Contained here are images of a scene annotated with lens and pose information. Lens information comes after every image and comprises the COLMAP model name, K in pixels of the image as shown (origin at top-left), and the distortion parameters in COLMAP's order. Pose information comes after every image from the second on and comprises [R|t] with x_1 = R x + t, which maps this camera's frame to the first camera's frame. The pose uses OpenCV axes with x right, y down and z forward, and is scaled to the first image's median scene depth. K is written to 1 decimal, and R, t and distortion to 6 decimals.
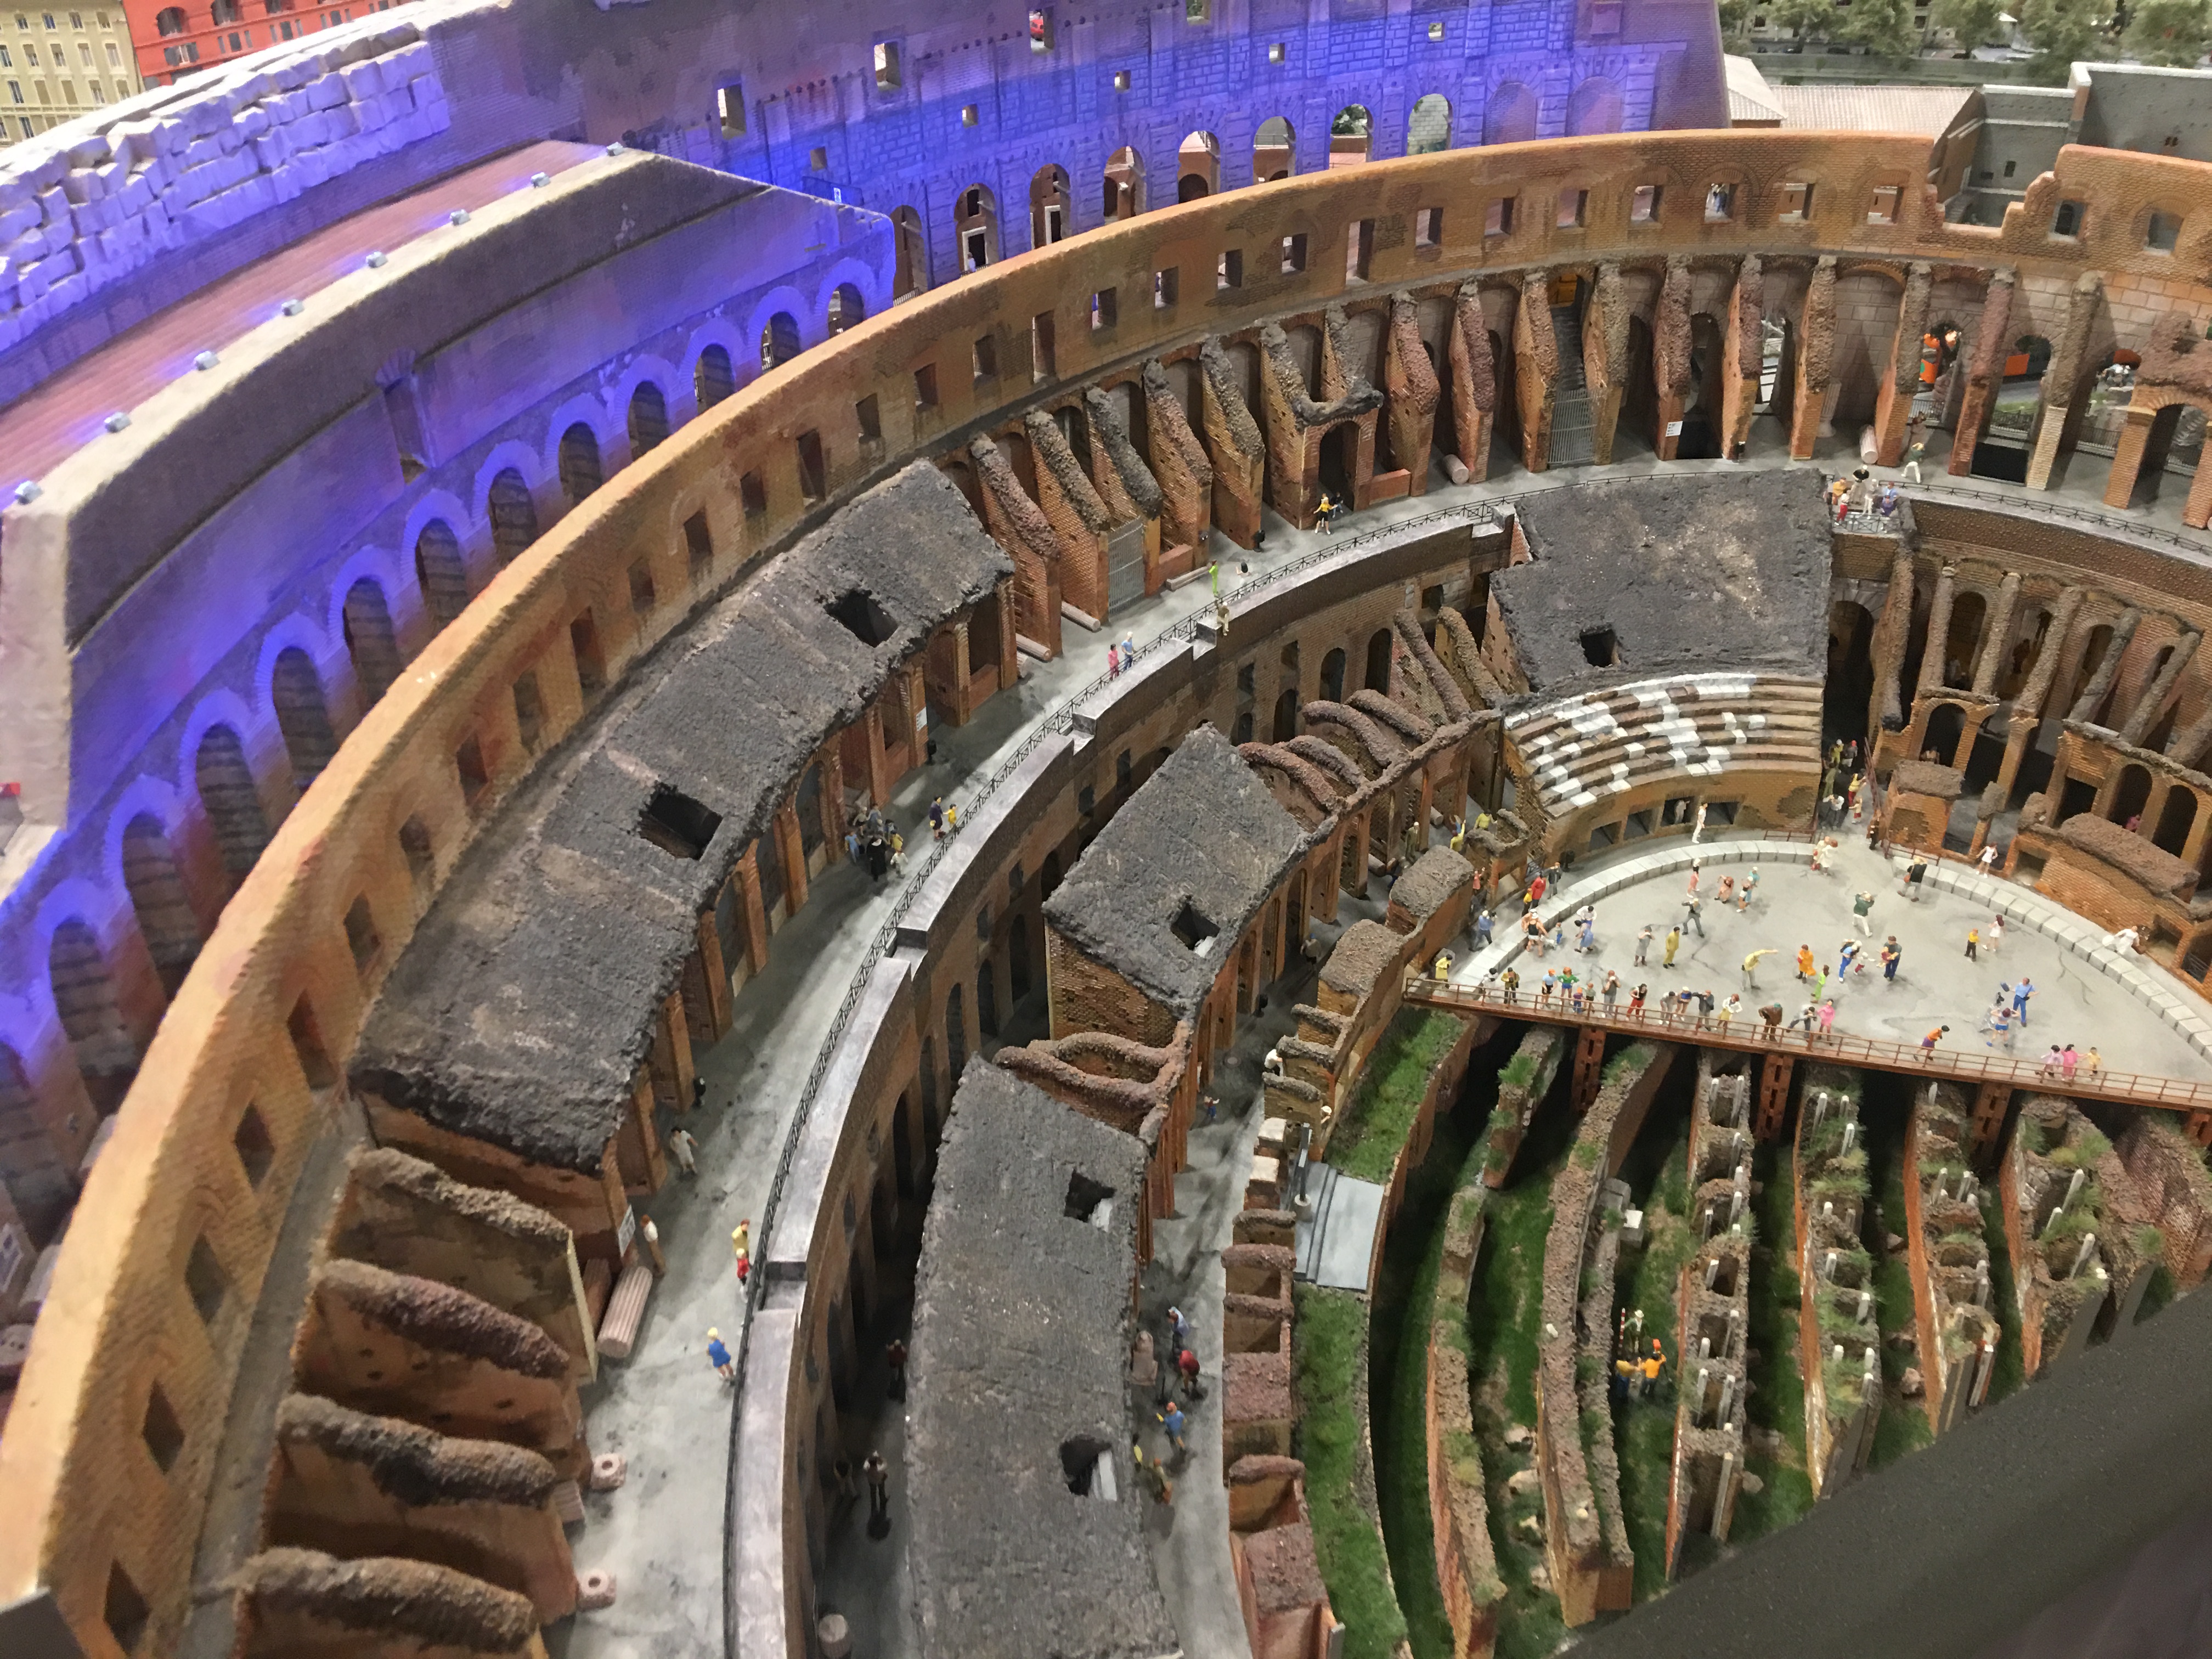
lens RADIAL K [[1878.0, 0, 1098.0], [0, 1878.0, 819.7], [0, 0, 1]] dist [0.106018, -0.161782]
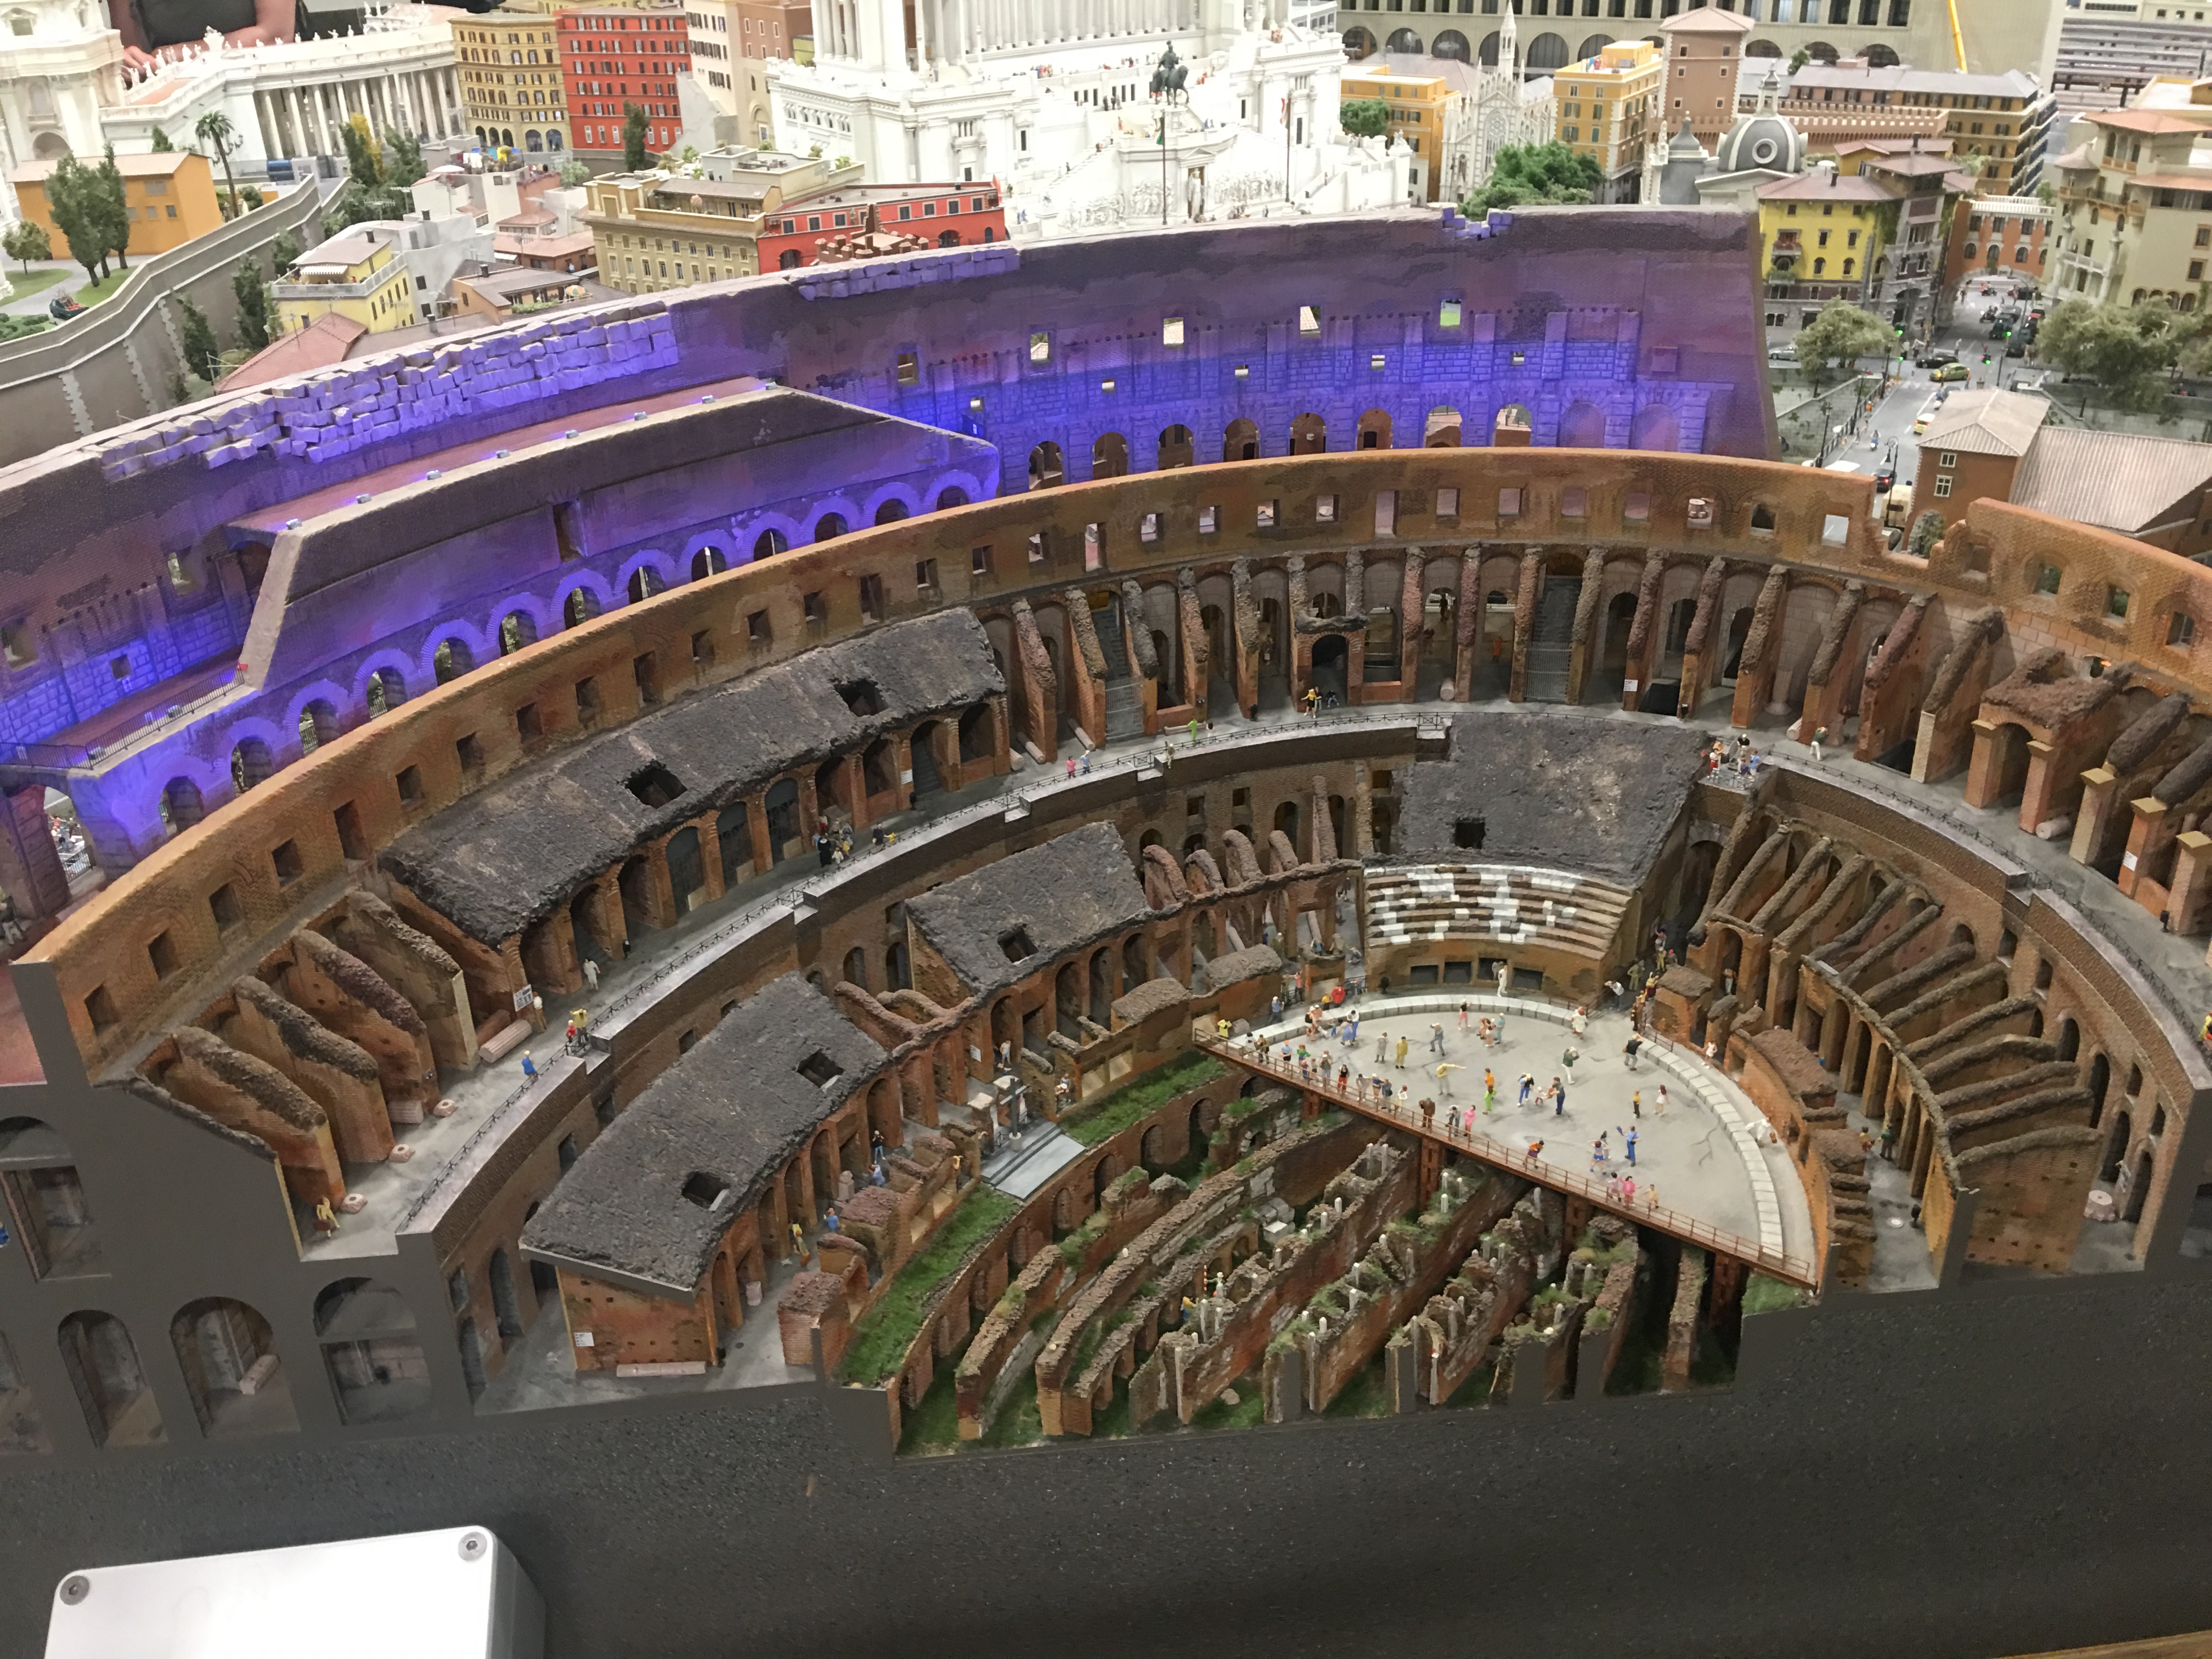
lens RADIAL K [[1878.0, 0, 1101.6], [0, 1878.0, 815.7], [0, 0, 1]] dist [0.106018, -0.161782]
pose [[0.920498, 0.177303, -0.348207, 0.494221], [-0.215671, 0.973630, -0.074373, 0.045969], [0.325838, 0.143558, 0.934463, -0.273124]]
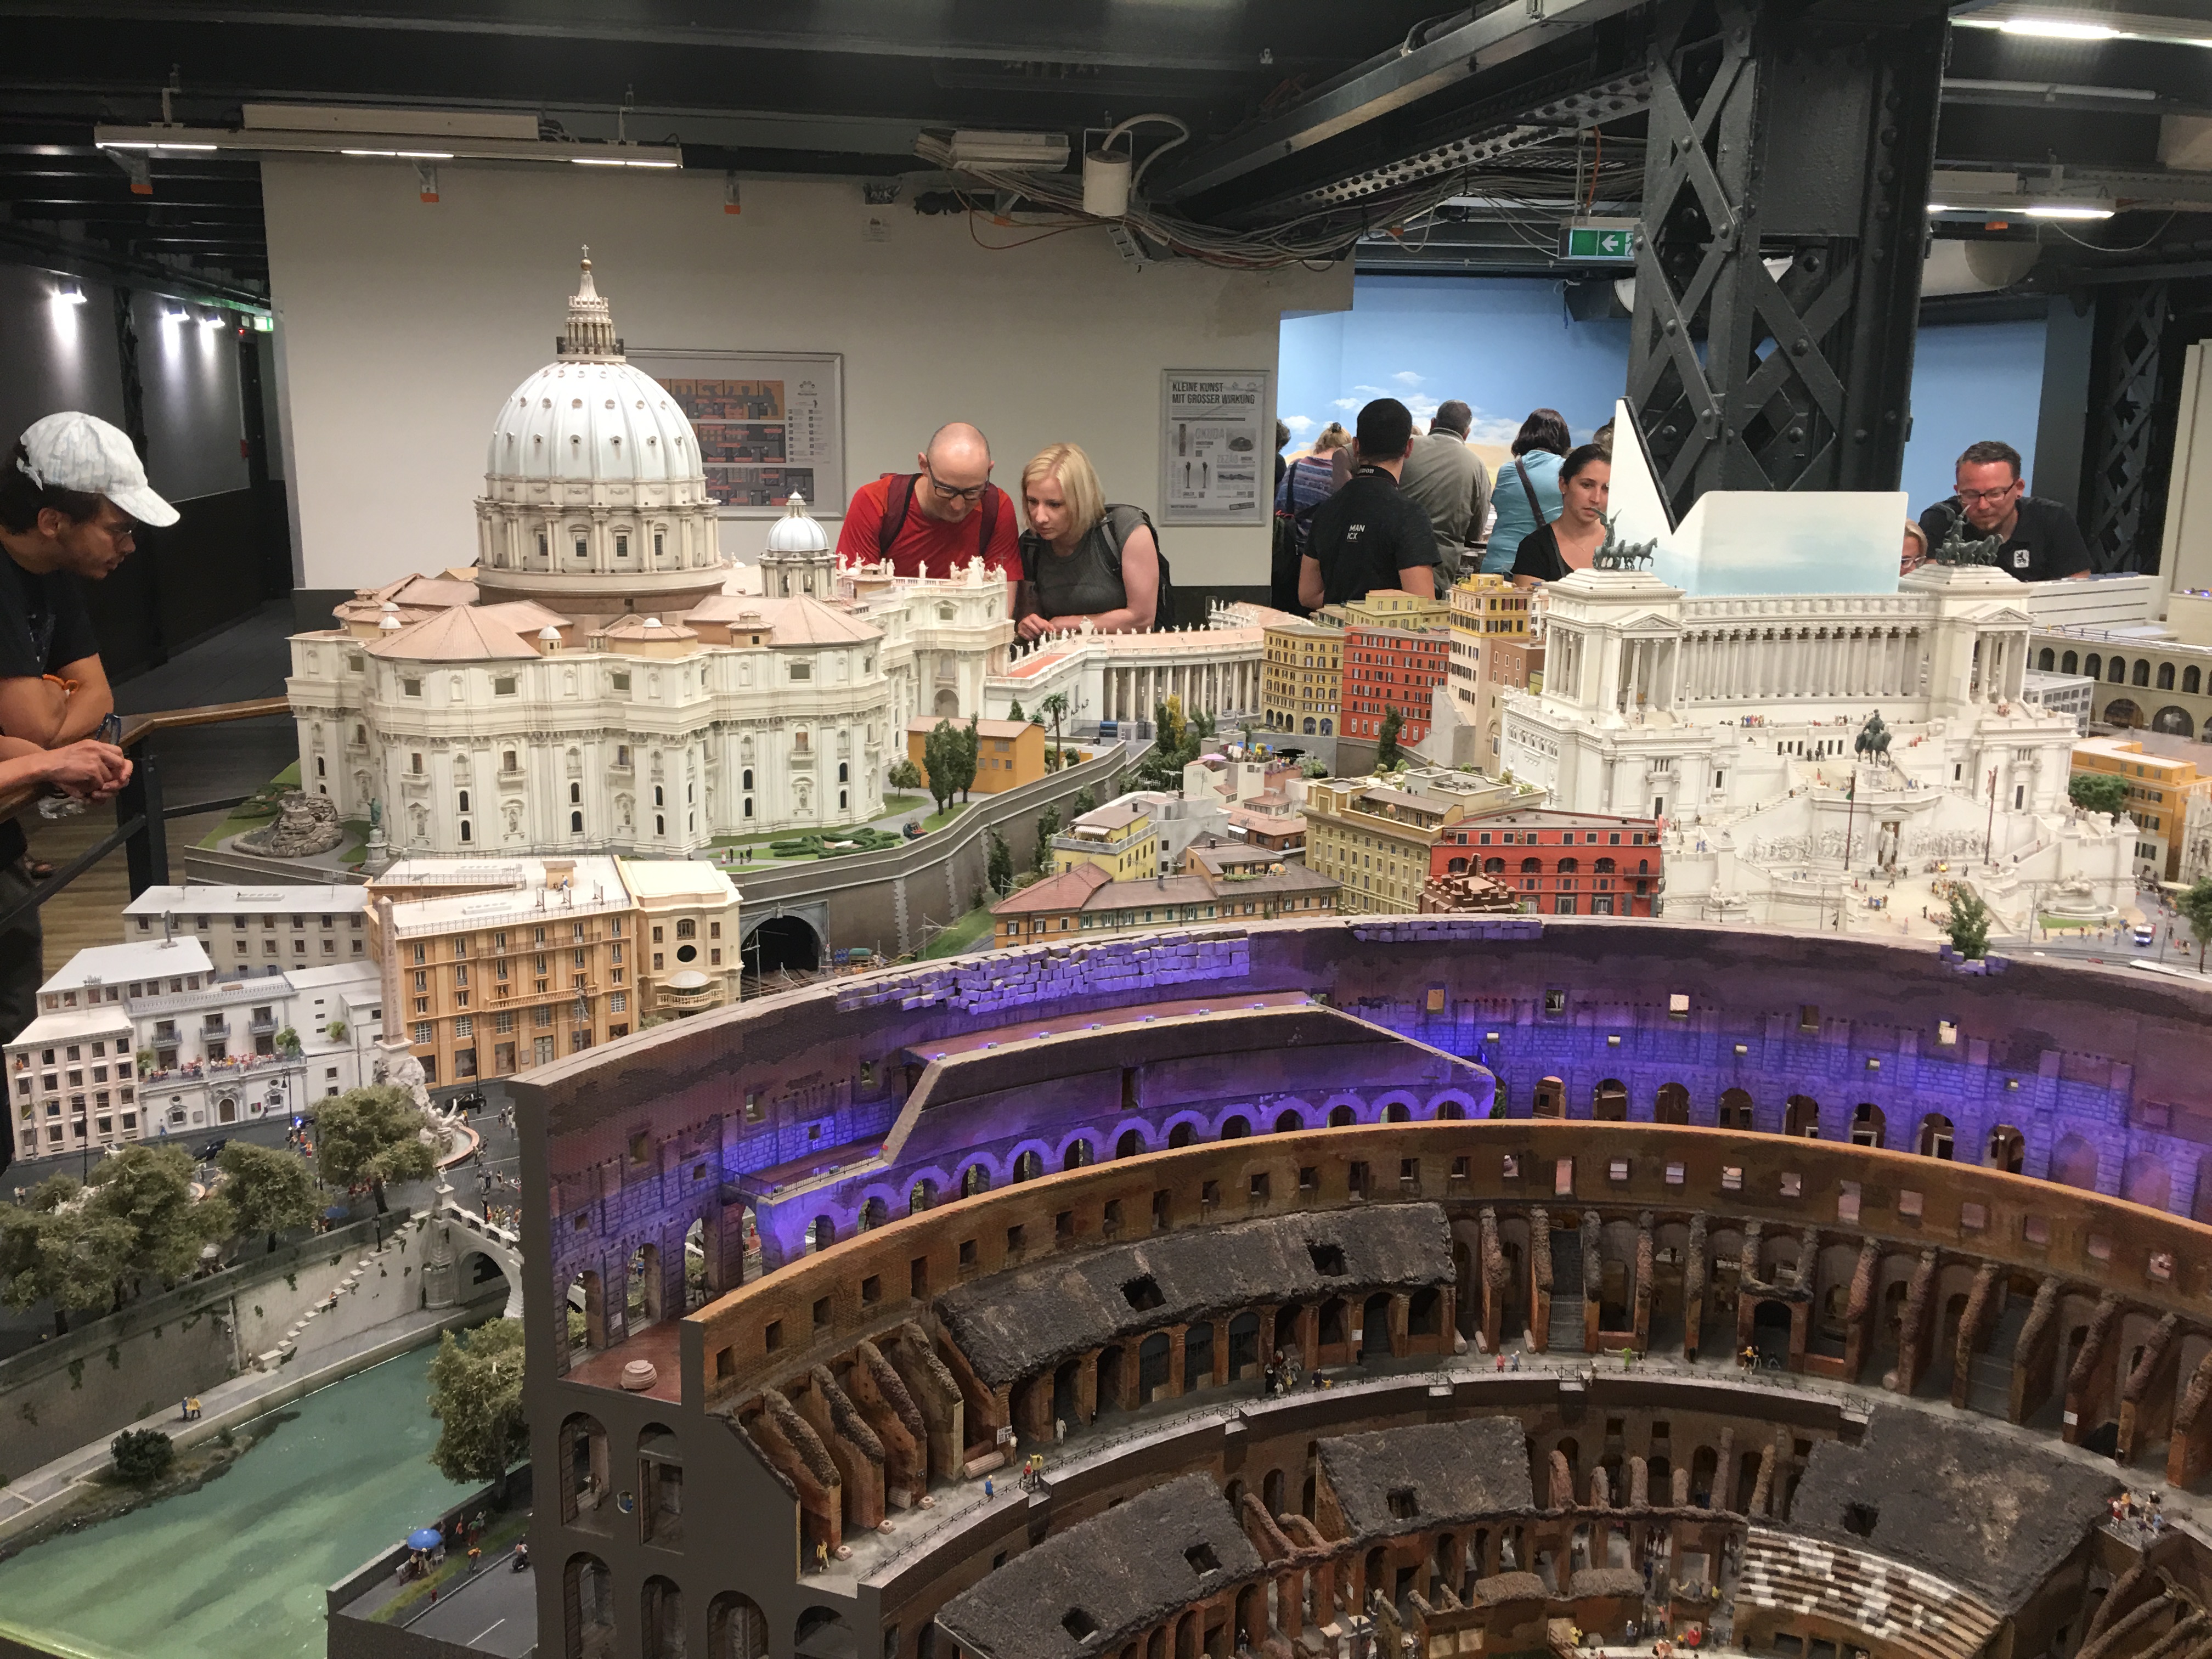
lens RADIAL K [[1878.0, 0, 1090.5], [0, 1878.0, 783.1], [0, 0, 1]] dist [0.106018, -0.161782]
pose [[0.667631, 0.169855, -0.724858, 0.827355], [-0.446286, 0.870610, -0.207043, -0.022060], [0.595901, 0.461722, 0.657050, -0.484160]]
